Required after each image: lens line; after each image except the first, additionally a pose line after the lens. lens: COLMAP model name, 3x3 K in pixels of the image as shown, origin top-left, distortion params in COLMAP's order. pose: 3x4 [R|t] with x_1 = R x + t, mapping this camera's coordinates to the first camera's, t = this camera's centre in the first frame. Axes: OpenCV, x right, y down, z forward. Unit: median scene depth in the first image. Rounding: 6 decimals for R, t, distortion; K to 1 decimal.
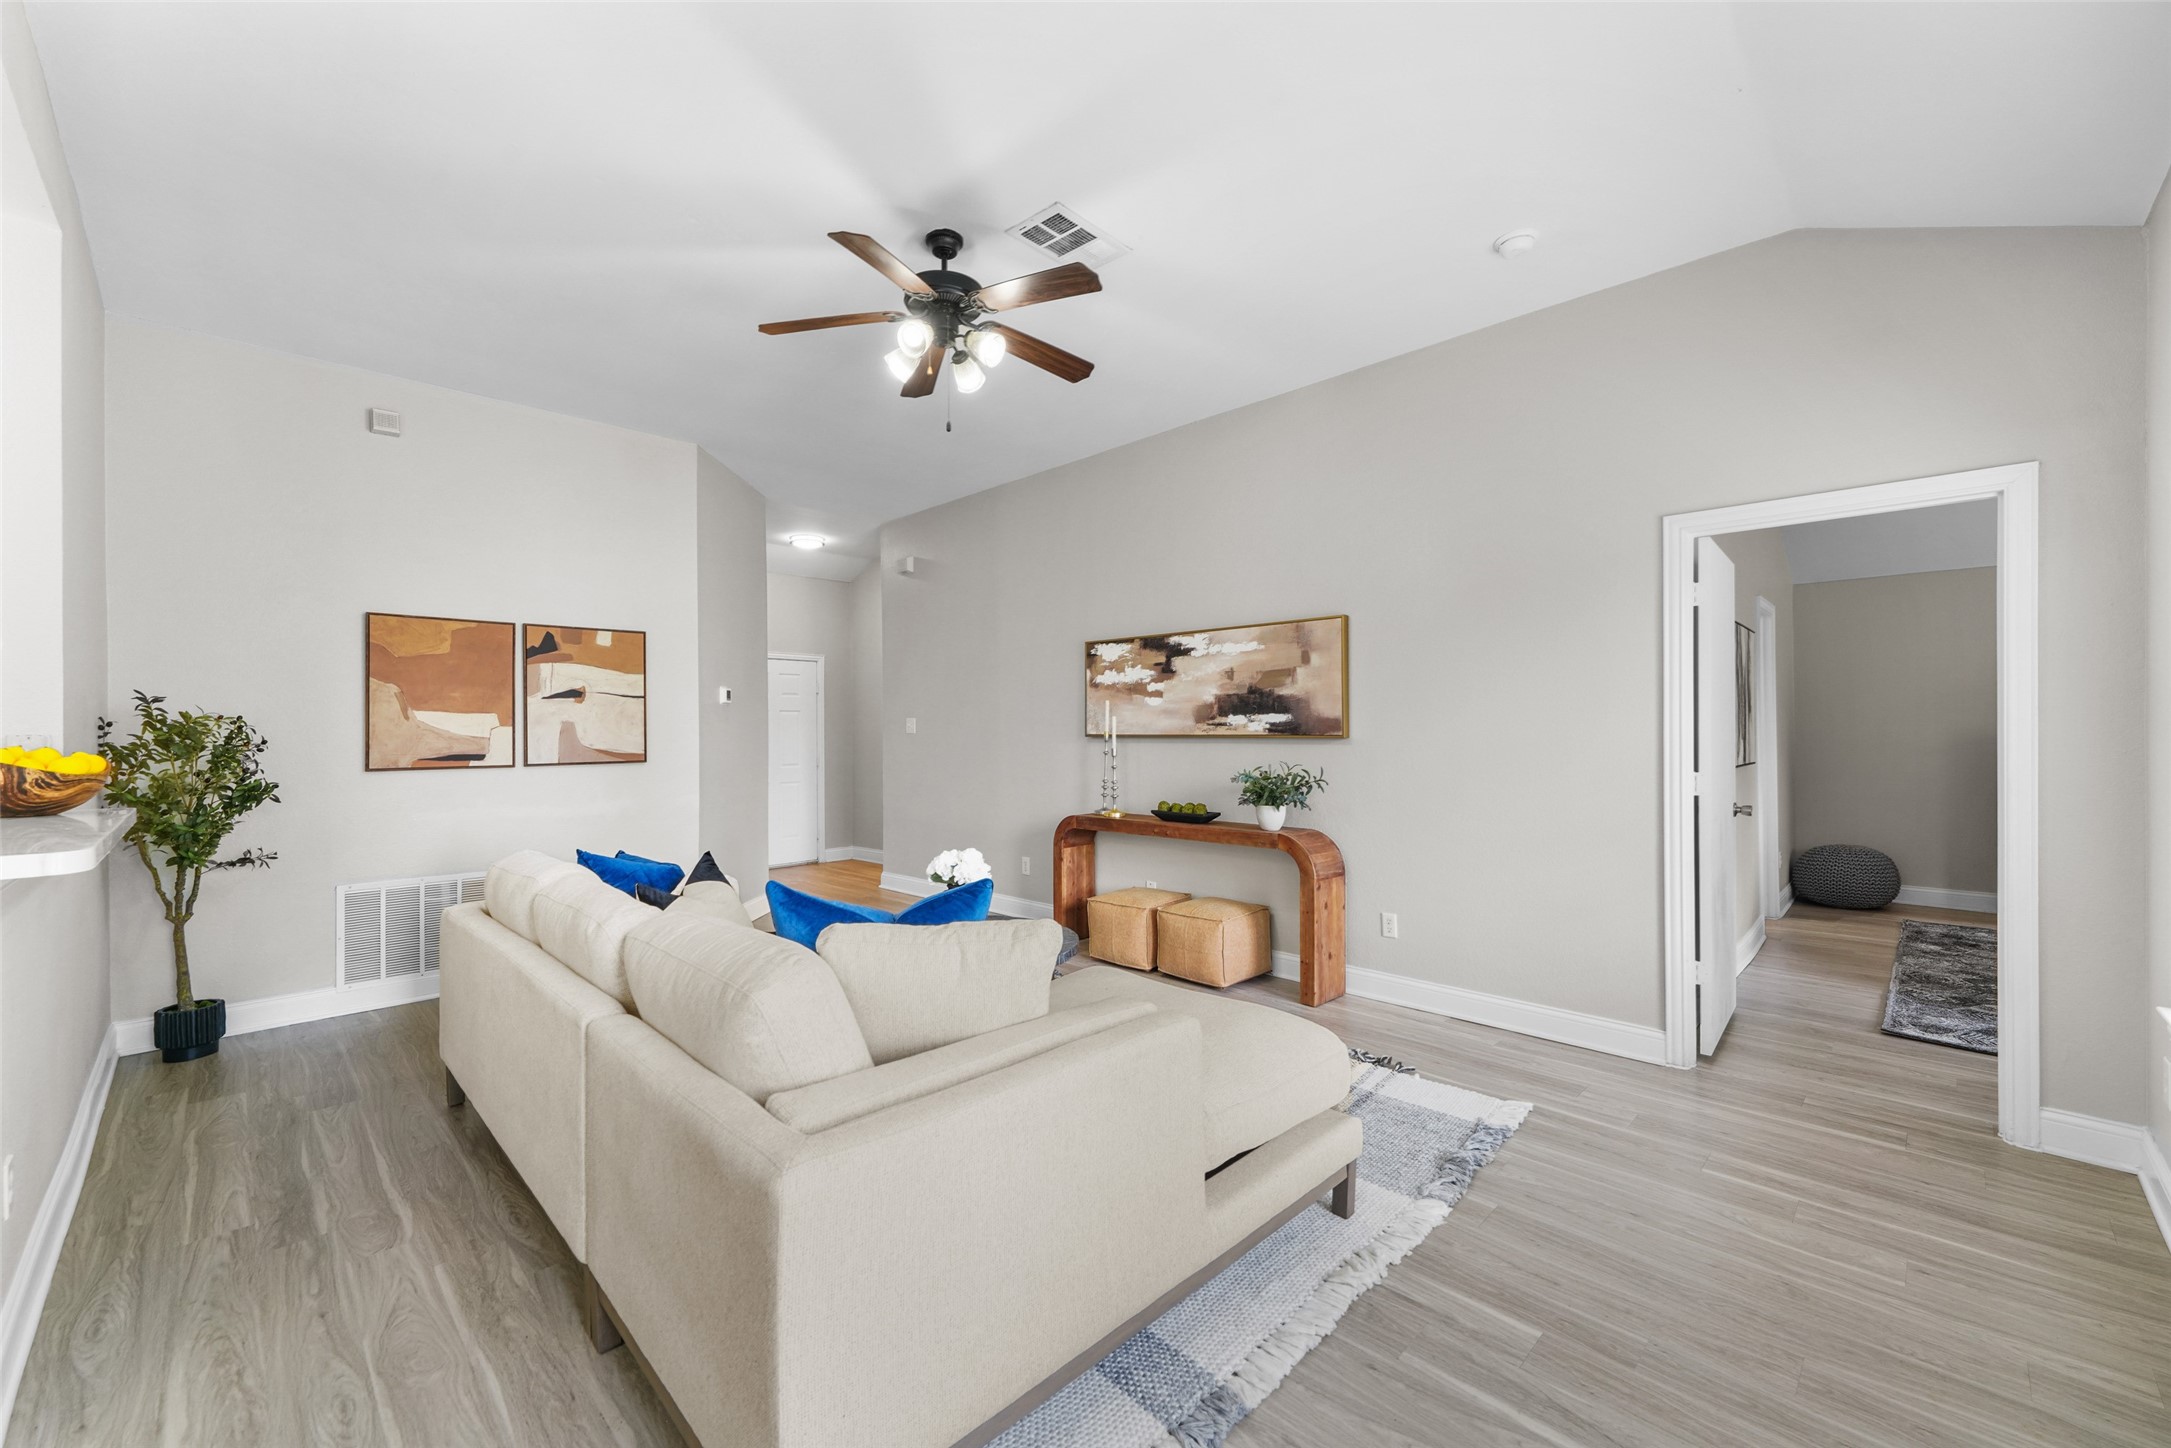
lens RADIAL K [[867.1, 0, 1079.3], [0, 867.1, 733.7], [0, 0, 1]] dist [0.011996, -0.005551]
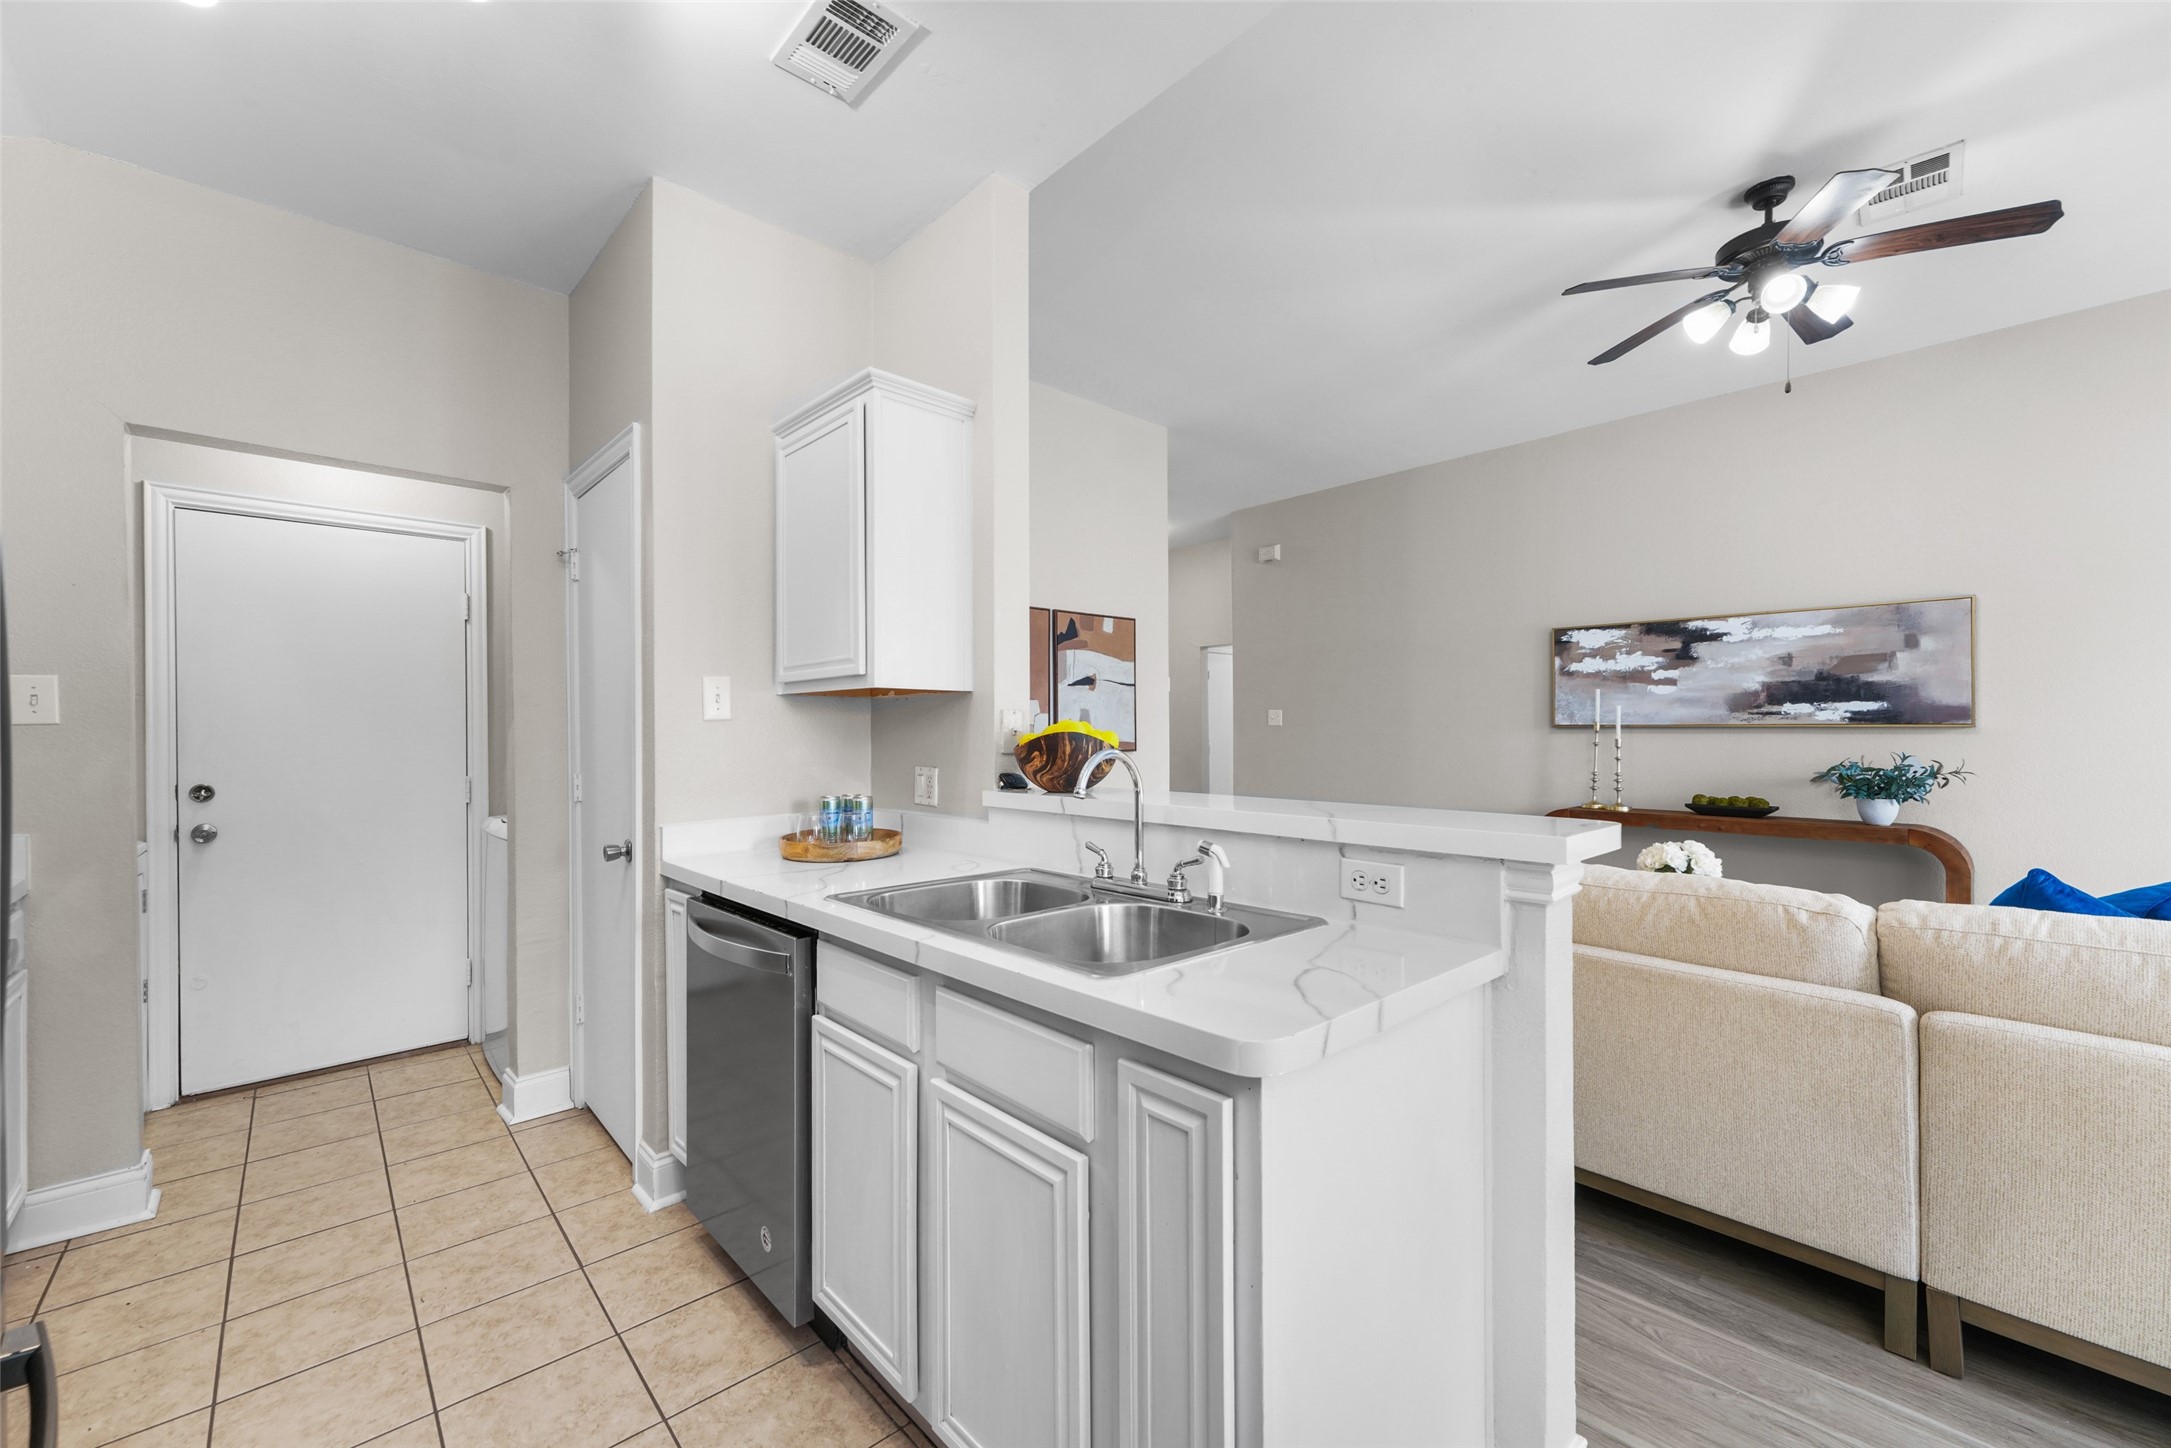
lens RADIAL K [[867.1, 0, 1079.3], [0, 867.1, 733.7], [0, 0, 1]] dist [0.011996, -0.005551]
pose [[0.998883, 0.003351, -0.047137, -0.544739], [-0.003277, 0.999993, 0.001646, 0.012427], [0.047142, -0.001489, 0.998887, 0.015163]]
